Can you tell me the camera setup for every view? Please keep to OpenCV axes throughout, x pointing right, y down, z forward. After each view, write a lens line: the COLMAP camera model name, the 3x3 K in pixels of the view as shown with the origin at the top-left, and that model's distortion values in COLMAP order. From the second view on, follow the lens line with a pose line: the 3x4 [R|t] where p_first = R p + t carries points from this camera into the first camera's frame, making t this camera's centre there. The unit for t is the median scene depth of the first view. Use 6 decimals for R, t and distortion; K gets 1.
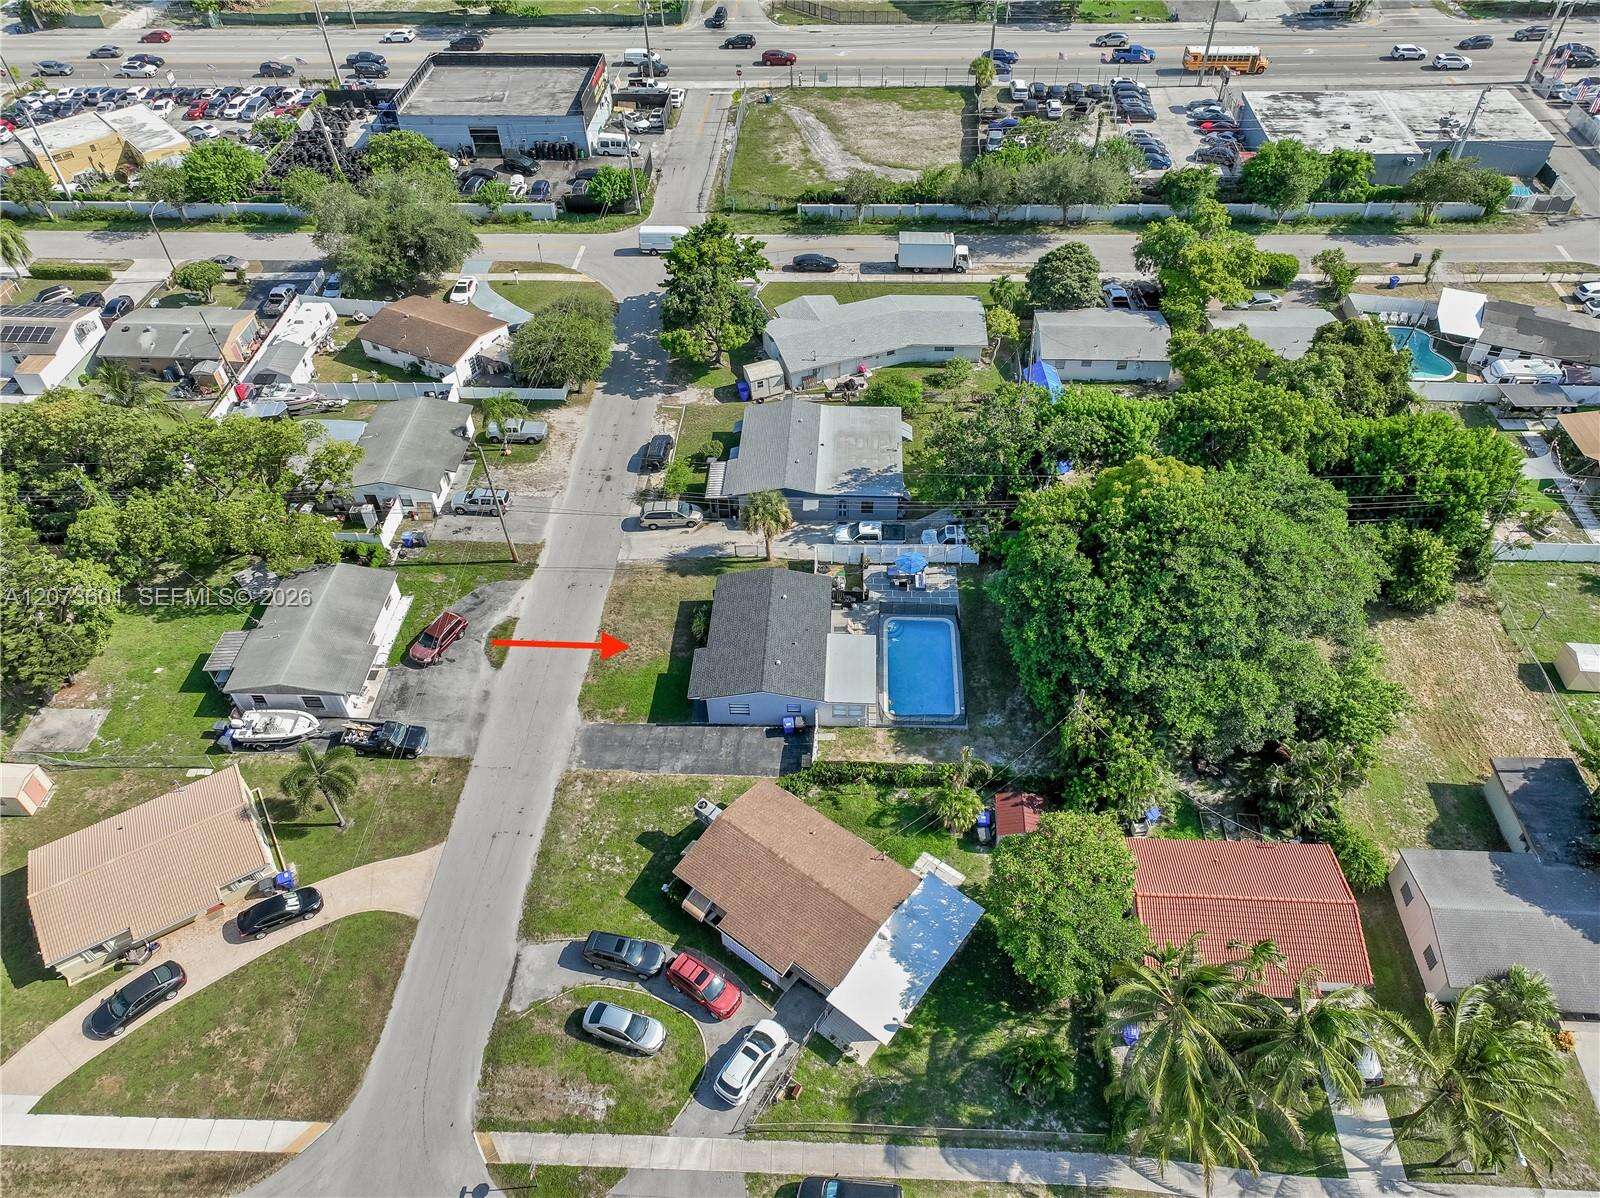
lens RADIAL K [[1122.4, 0, 806.2], [0, 1122.4, 600.4], [0, 0, 1]] dist [-0.004053, 0.020980]
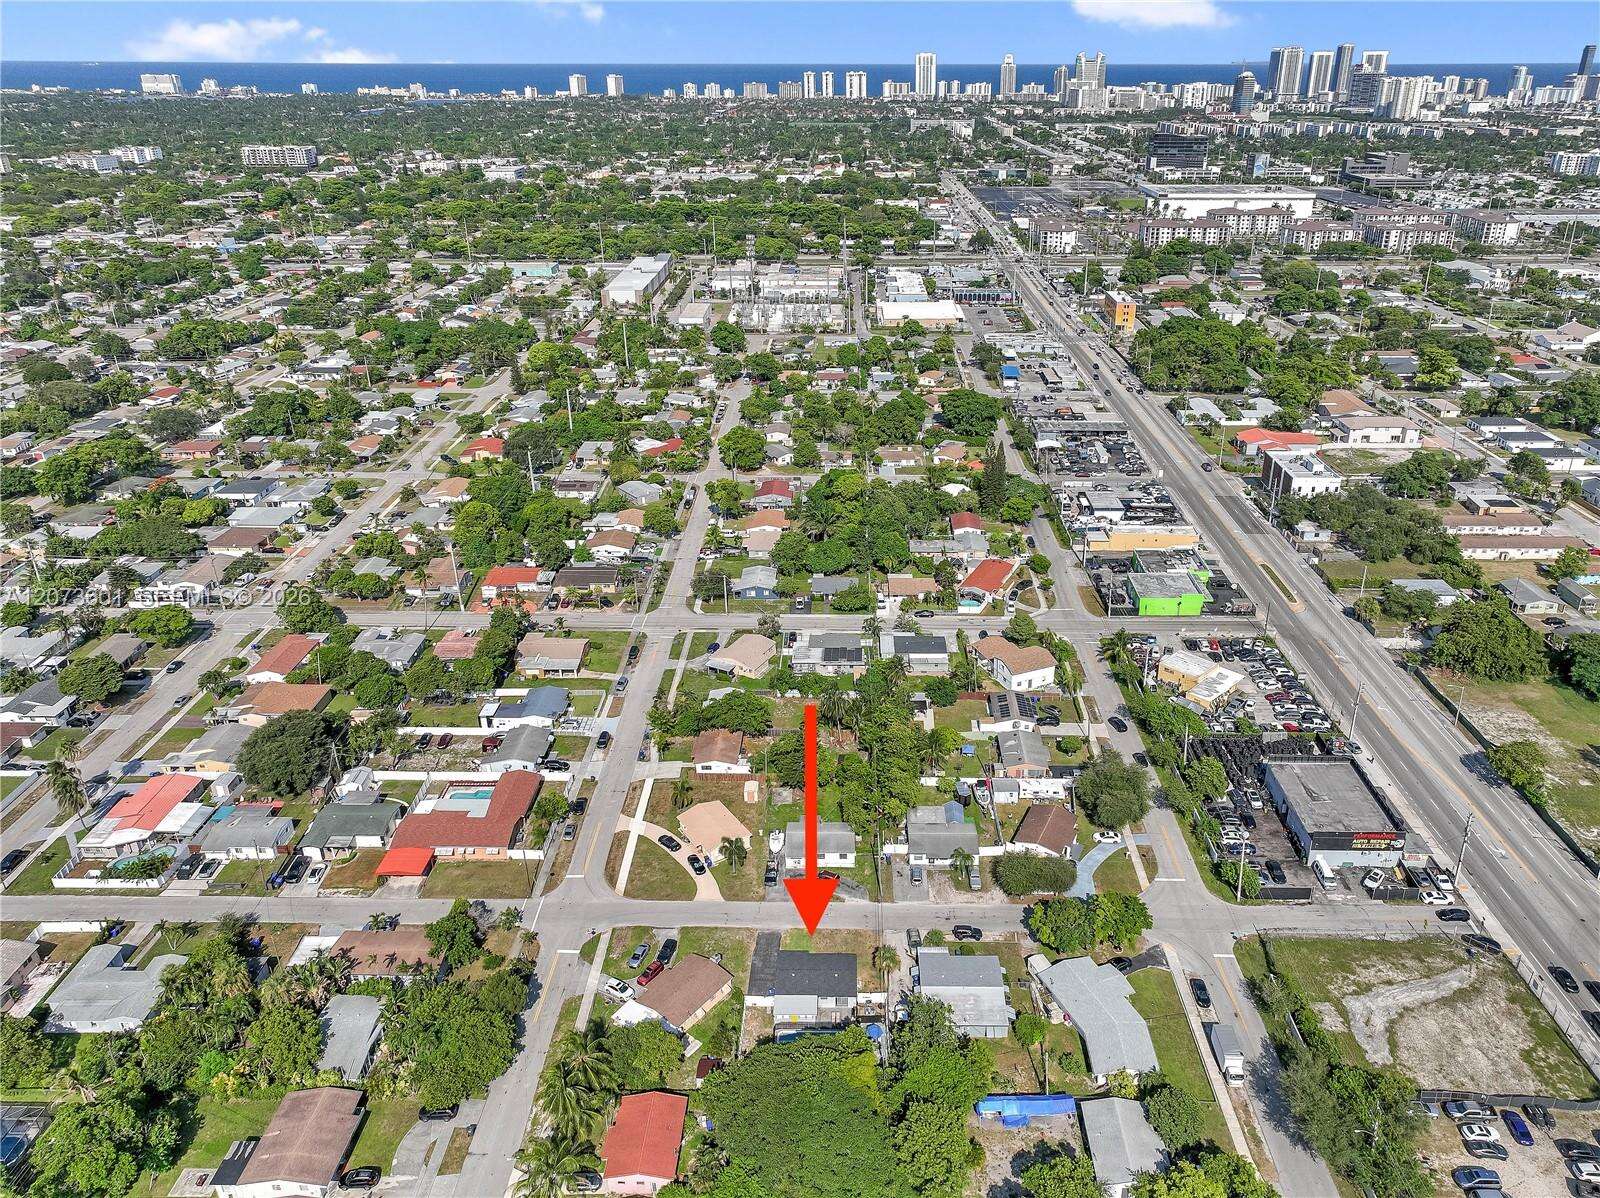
lens RADIAL K [[1148.8, 0, 837.6], [0, 1148.8, 550.8], [0, 0, 1]] dist [-0.004200, 0.024461]
pose [[0.036803, 0.411312, -0.910751, 1.568913], [-0.707133, 0.654693, 0.267096, -1.068976], [0.706122, 0.634192, 0.314947, -0.151902]]
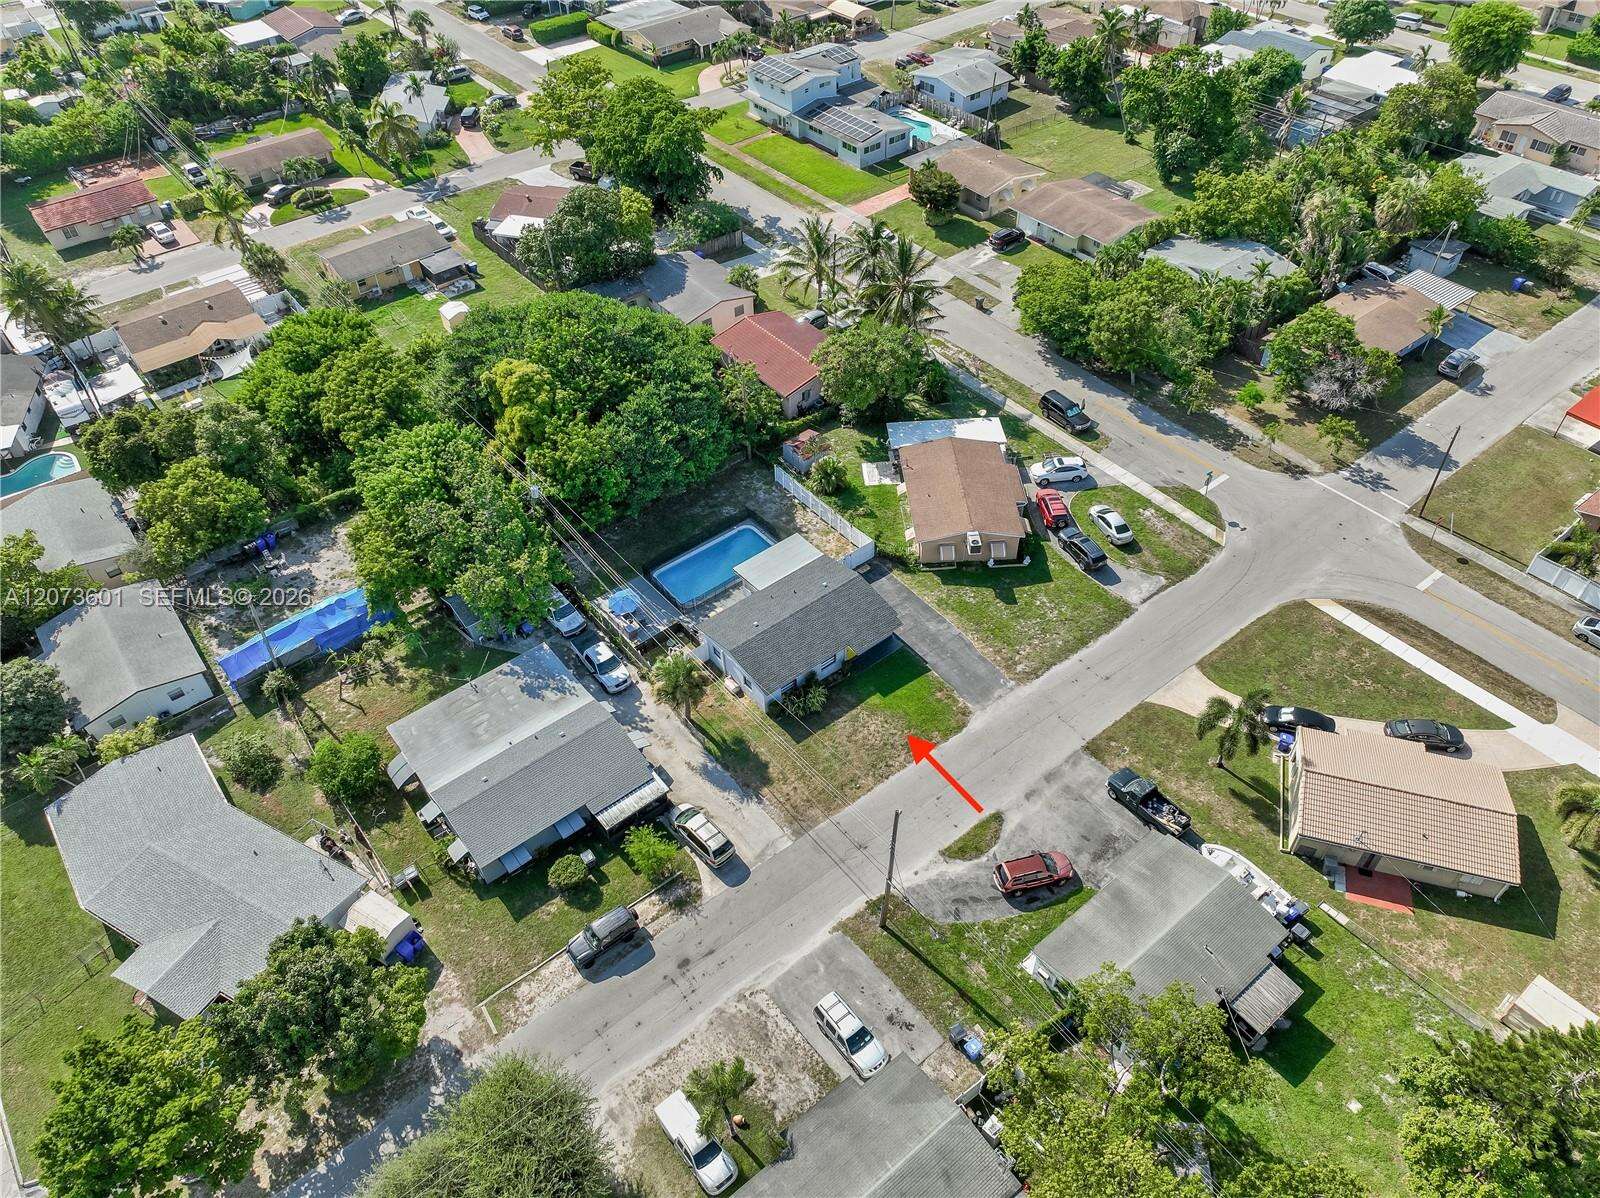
lens RADIAL K [[1122.4, 0, 806.2], [0, 1122.4, 600.4], [0, 0, 1]] dist [-0.004053, 0.020980]
pose [[-0.659245, -0.507188, 0.555119, -0.586370], [0.557798, 0.165206, 0.813368, -0.784498], [-0.504239, 0.845853, 0.173997, 0.784430]]
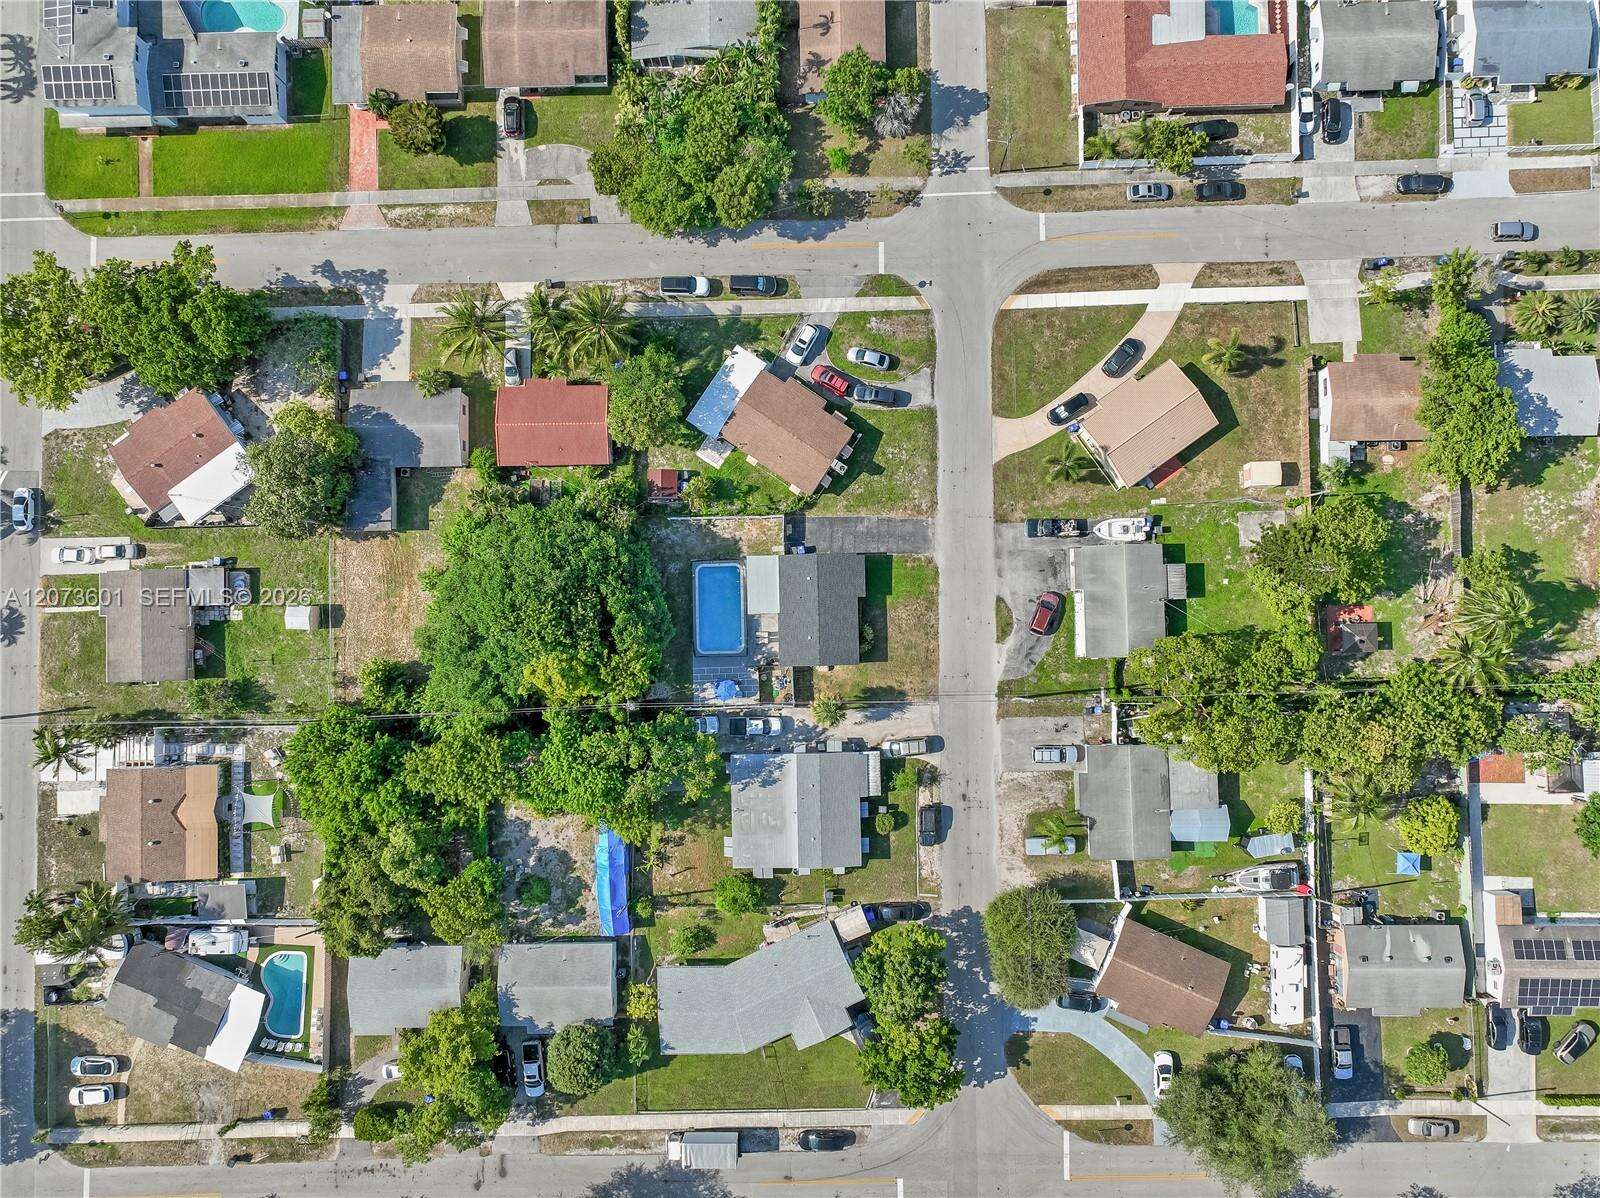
lens RADIAL K [[1122.4, 0, 806.2], [0, 1122.4, 600.4], [0, 0, 1]] dist [-0.004053, 0.020980]
pose [[-0.996996, 0.069860, 0.033444, -0.067293], [-0.023269, -0.682021, 0.730963, -1.047368], [0.073874, 0.727989, 0.681598, -0.044626]]
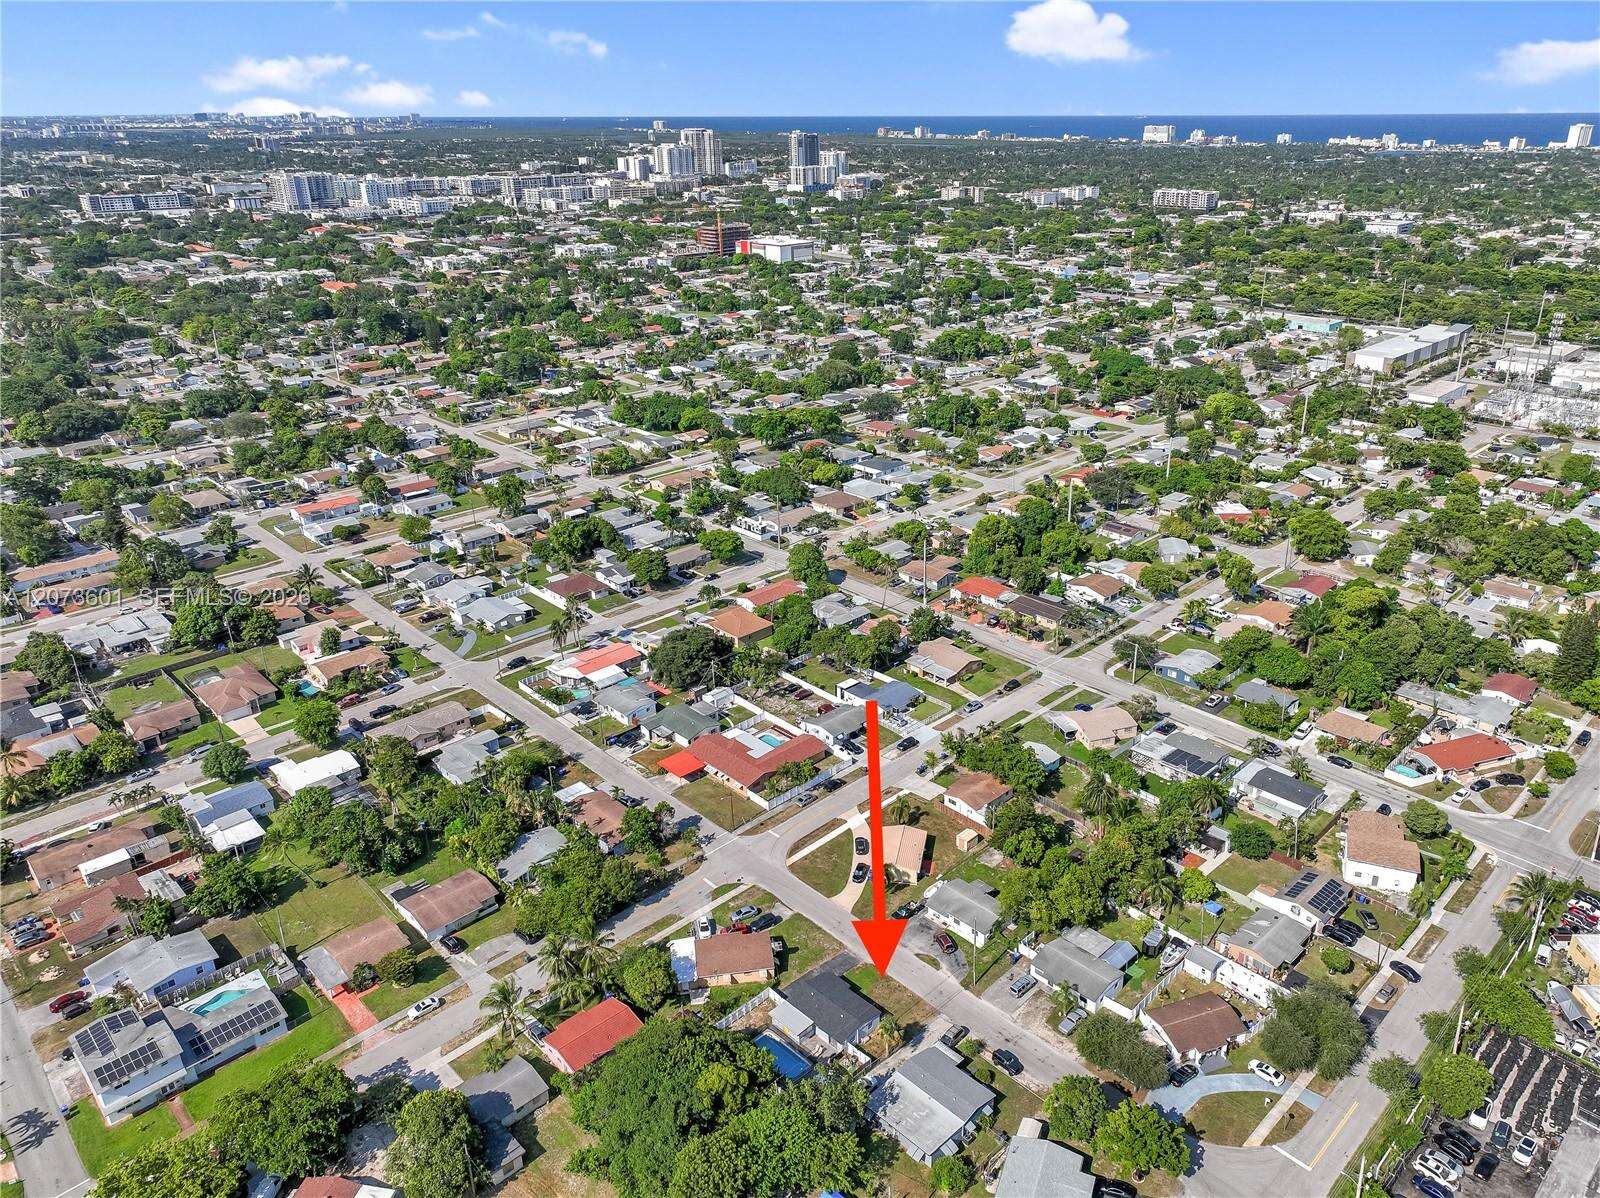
lens RADIAL K [[1117.0, 0, 841.1], [0, 1117.0, 602.6], [0, 0, 1]] dist [0.008802, 0.006424]
pose [[-0.672280, 0.316182, -0.669380, 1.099721], [-0.513139, 0.452716, 0.729203, -1.814616], [0.533599, 0.833713, -0.142106, 0.658781]]
